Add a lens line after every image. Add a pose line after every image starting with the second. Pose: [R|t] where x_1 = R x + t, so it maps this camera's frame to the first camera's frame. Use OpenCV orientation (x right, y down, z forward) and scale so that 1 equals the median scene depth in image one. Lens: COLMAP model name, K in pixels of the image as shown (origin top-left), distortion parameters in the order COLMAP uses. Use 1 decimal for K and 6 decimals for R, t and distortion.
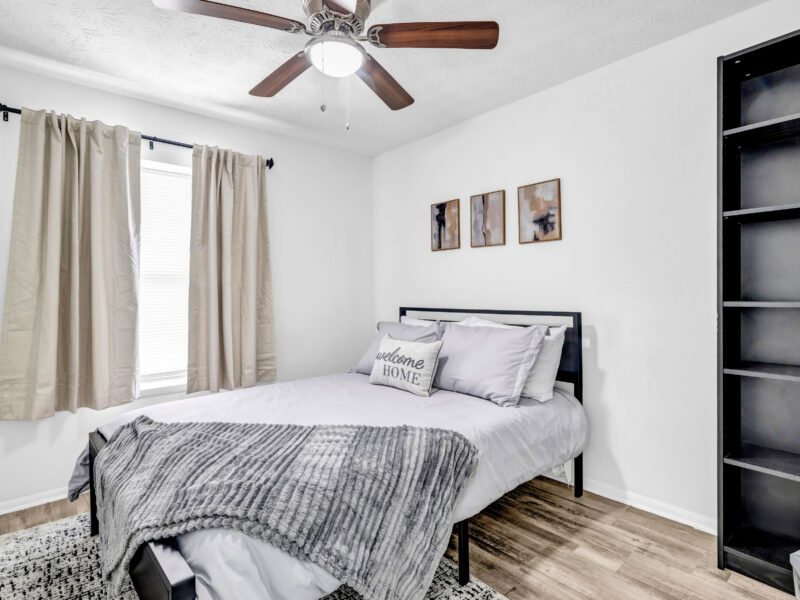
lens RADIAL K [[451.9, 0, 400.0], [0, 451.9, 300.0], [0, 0, 1]] dist [-0.001542, 0.000171]
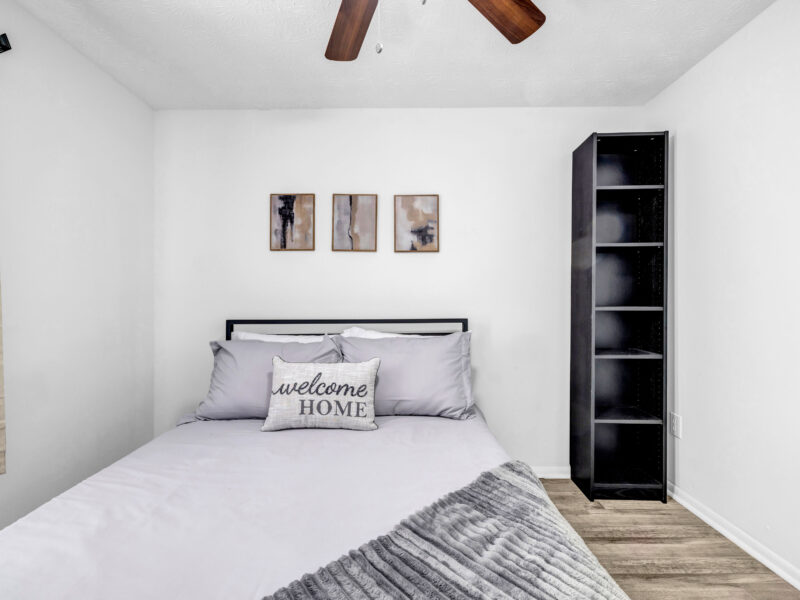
lens RADIAL K [[390.0, 0, 400.0], [0, 390.0, 300.0], [0, 0, 1]] dist [0.001382, 0.000096]
pose [[0.645101, 0.004332, 0.764085, -0.393715], [0.012165, 0.999799, -0.015940, -0.004912], [-0.764000, 0.019578, 0.644919, 0.451840]]
